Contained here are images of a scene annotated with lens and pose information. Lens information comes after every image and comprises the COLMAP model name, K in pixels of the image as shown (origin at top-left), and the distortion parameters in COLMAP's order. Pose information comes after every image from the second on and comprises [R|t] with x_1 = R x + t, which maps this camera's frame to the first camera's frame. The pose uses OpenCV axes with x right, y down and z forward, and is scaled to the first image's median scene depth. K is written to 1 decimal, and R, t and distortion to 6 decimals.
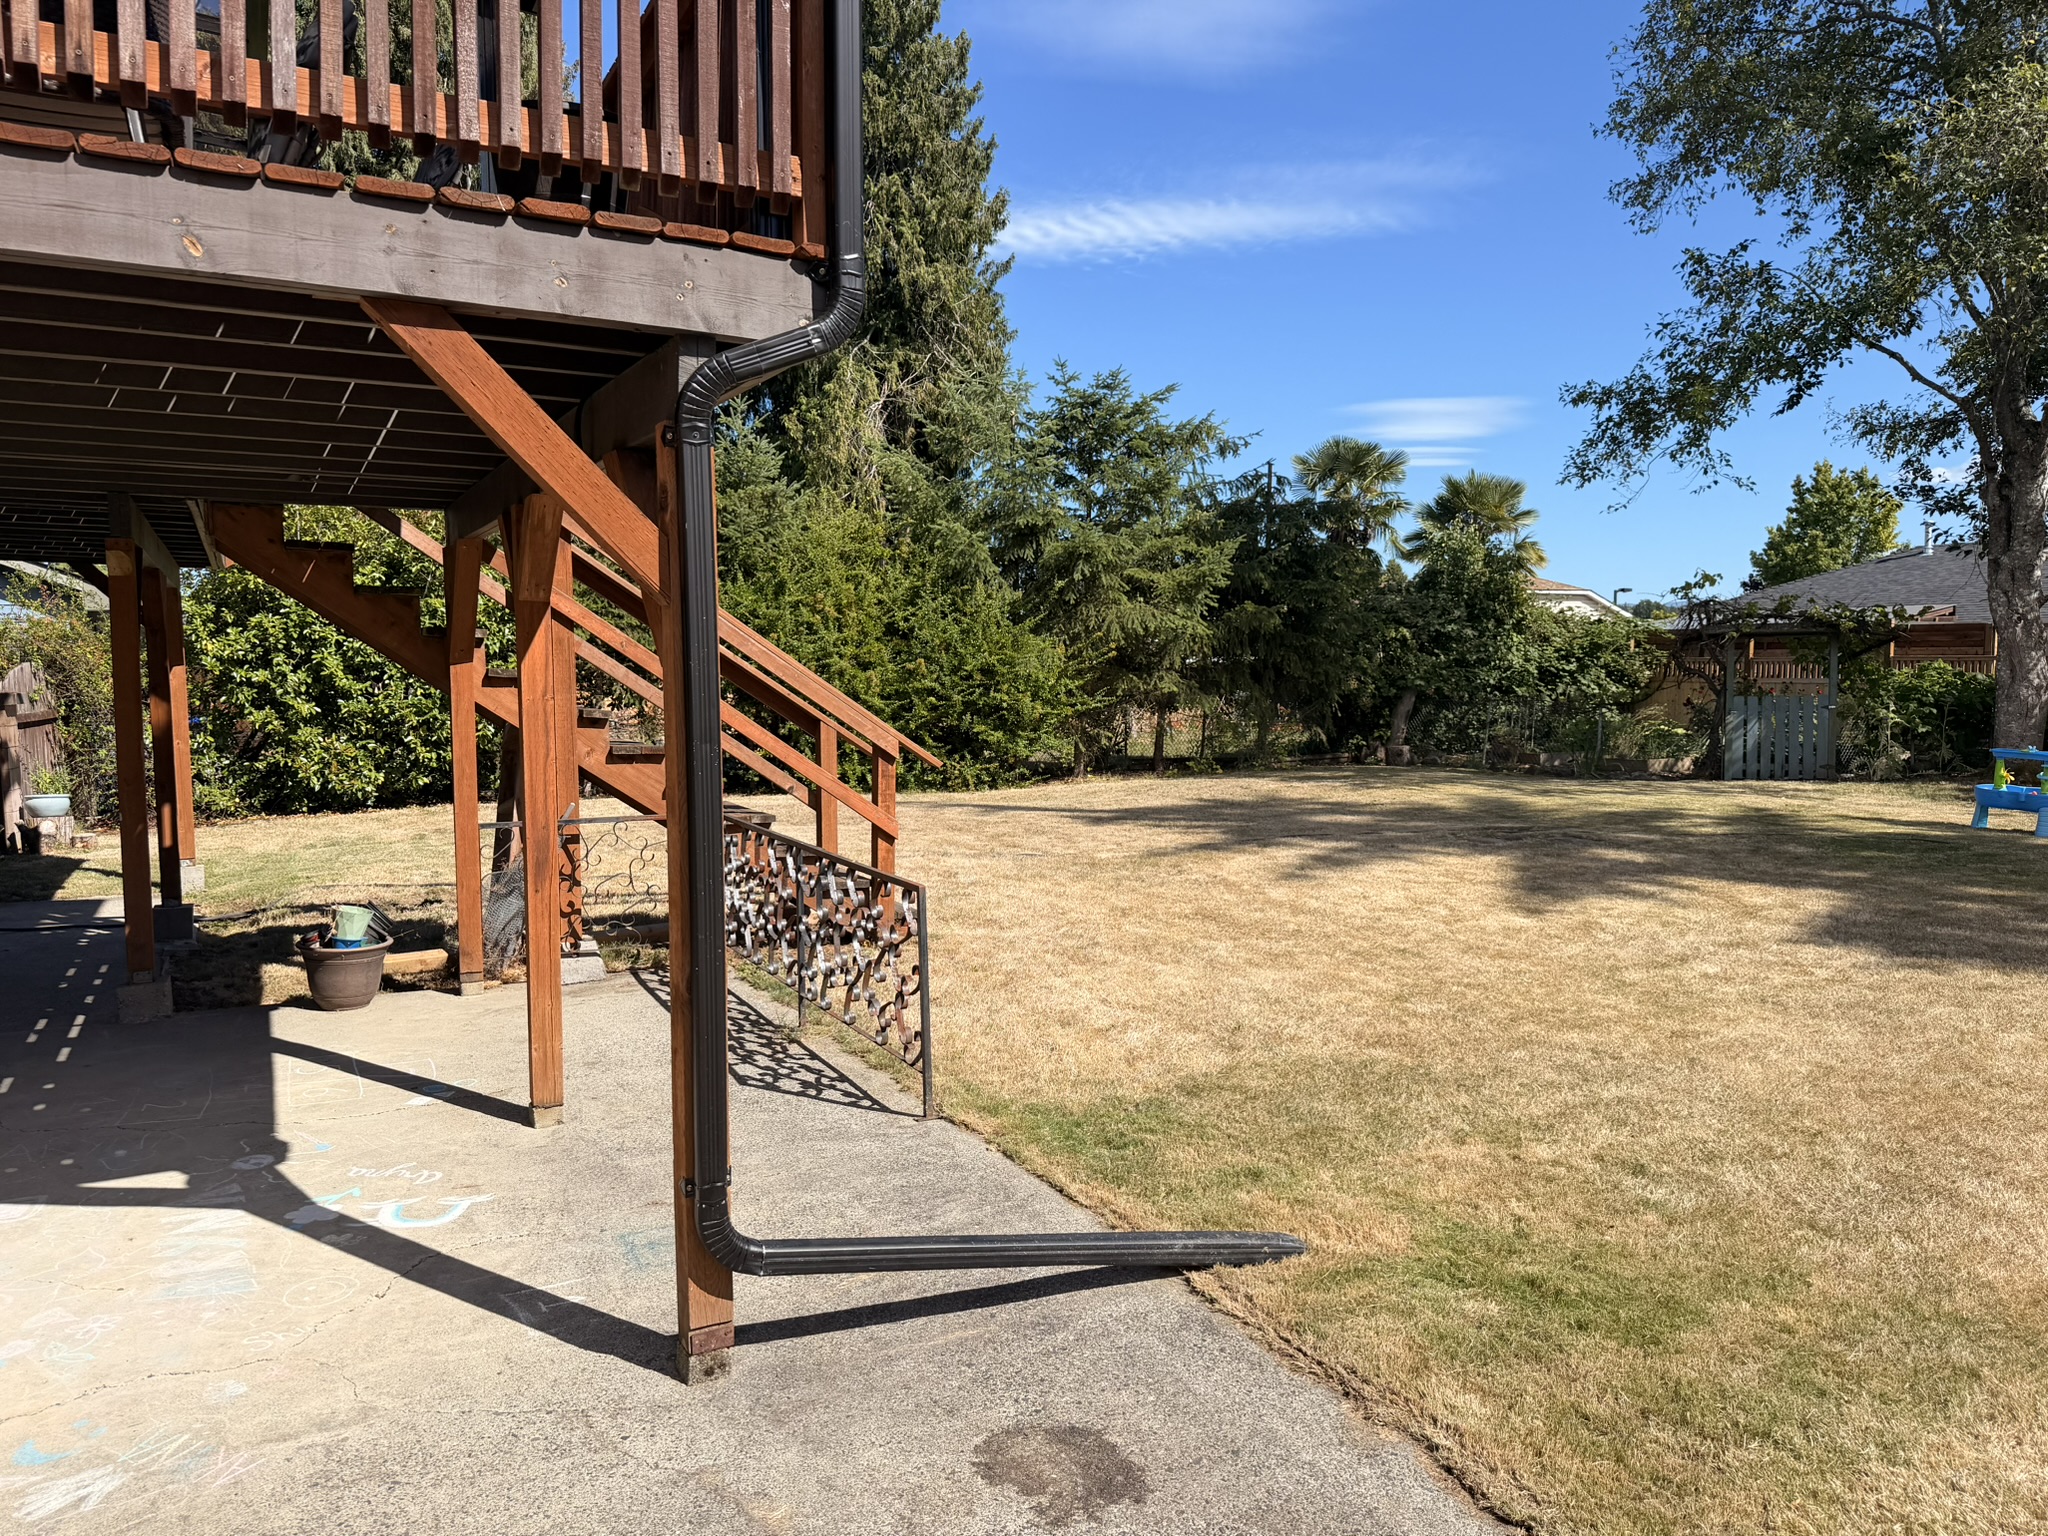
lens RADIAL K [[1429.5, 0, 1031.8], [0, 1429.5, 759.6], [0, 0, 1]] dist [-0.009425, -0.002208]
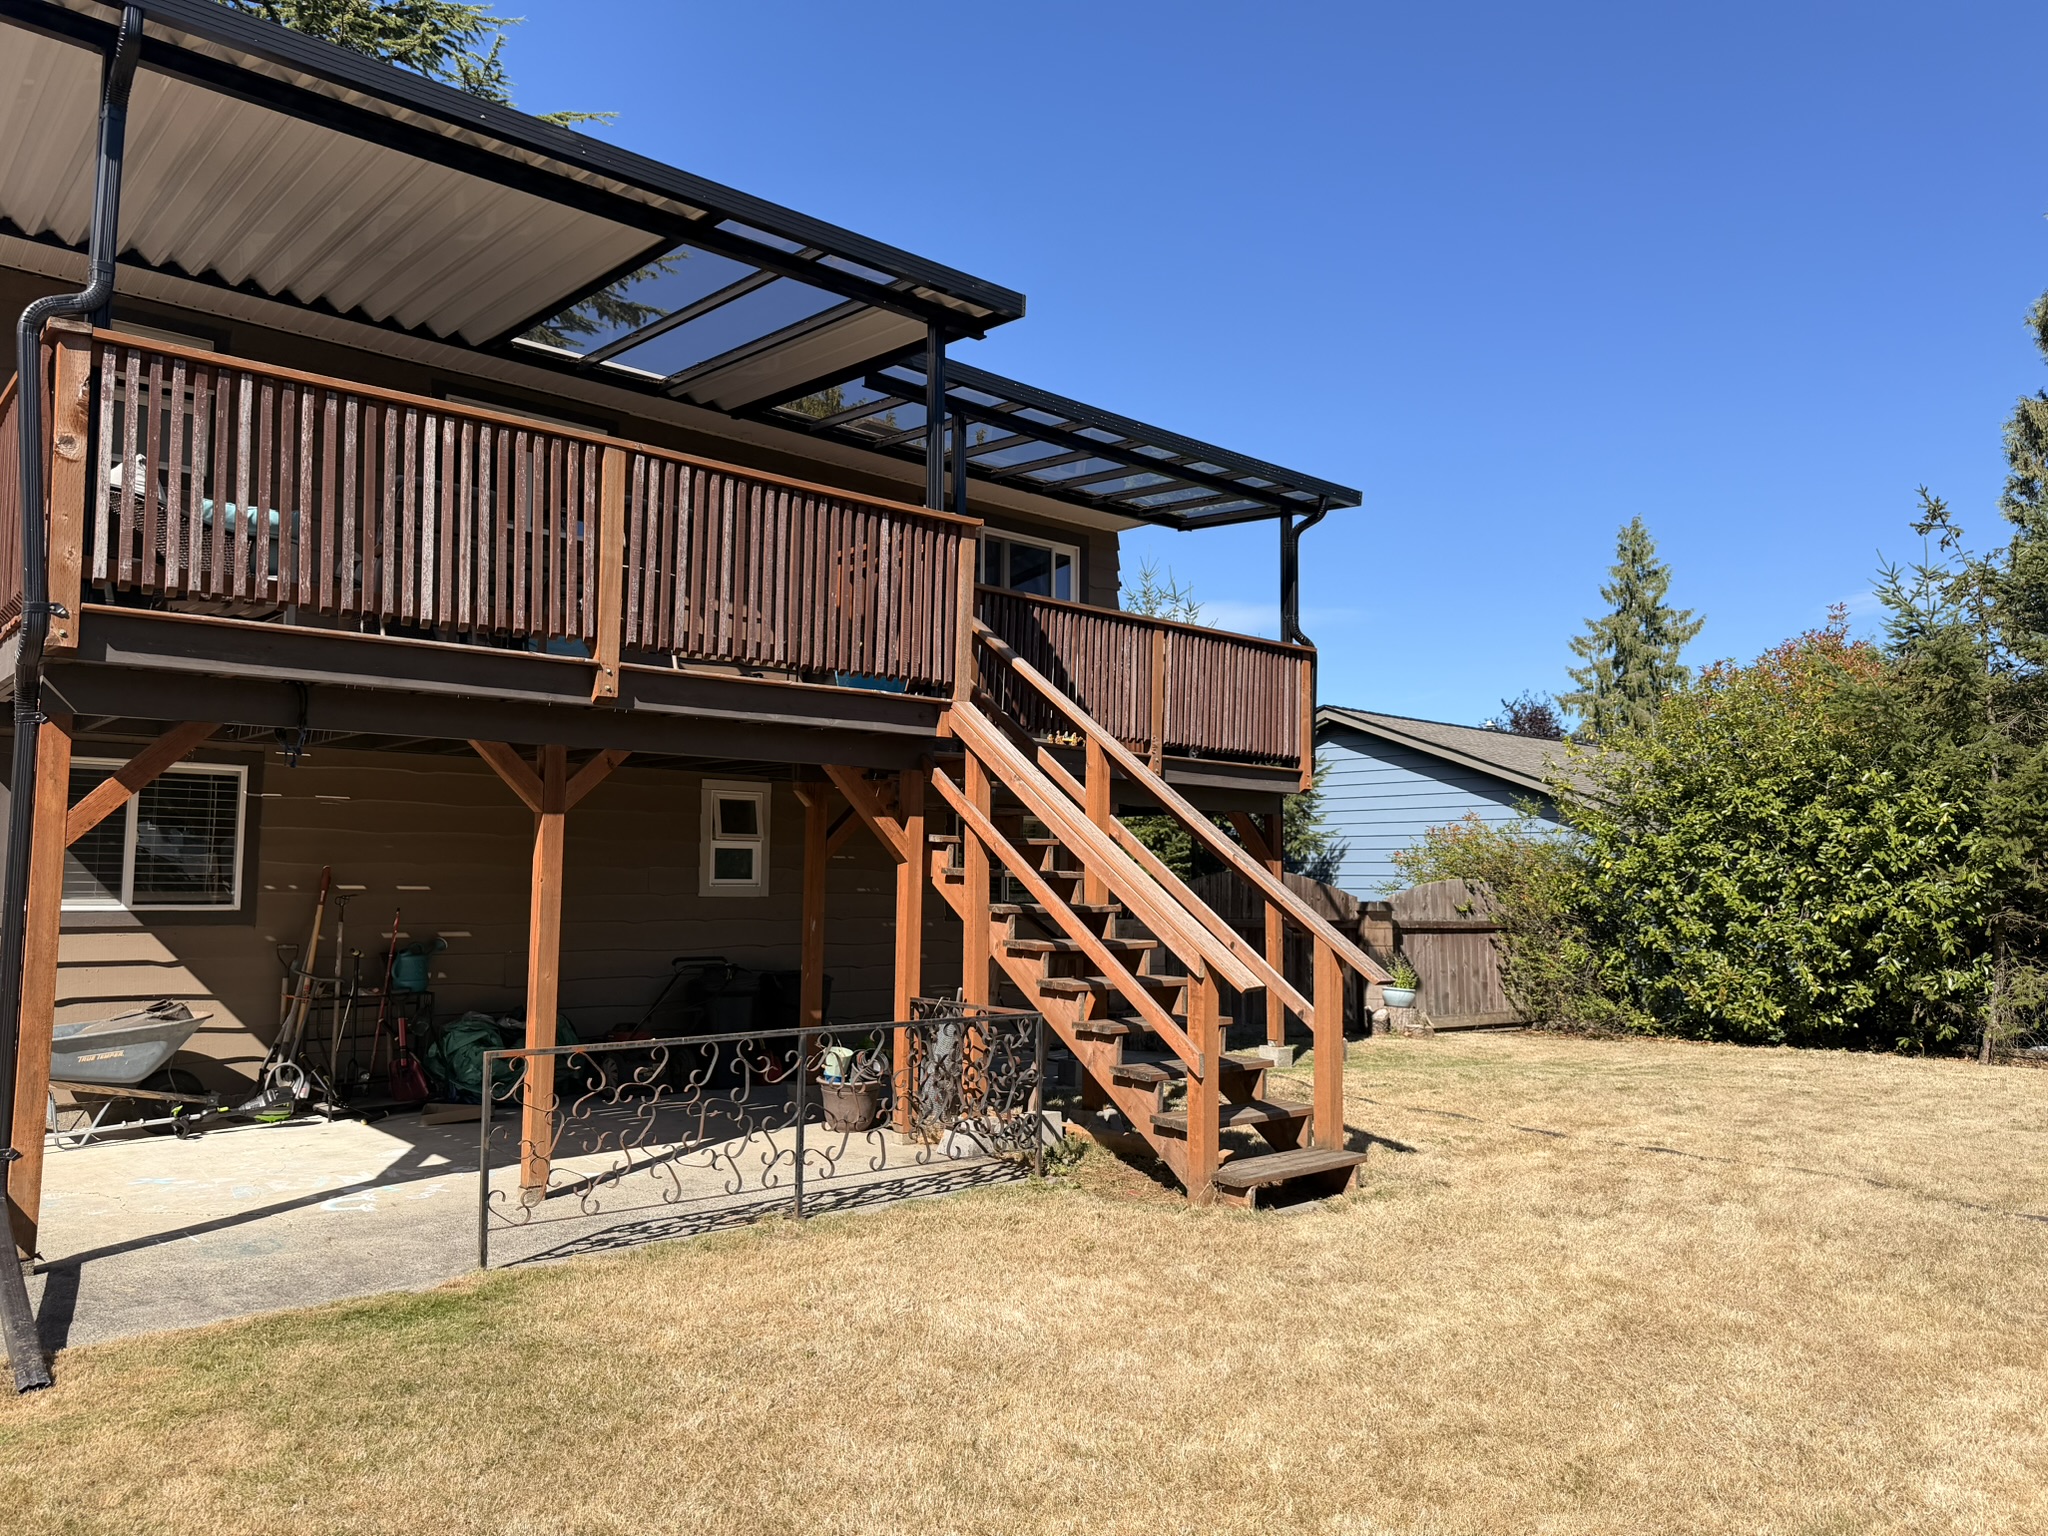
lens RADIAL K [[1429.5, 0, 1023.1], [0, 1429.5, 772.4], [0, 0, 1]] dist [-0.009425, -0.002208]
pose [[0.270420, -0.060893, -0.960815, 0.983636], [-0.087228, 0.992343, -0.087441, -0.056044], [0.958783, 0.107456, 0.263038, 0.972483]]
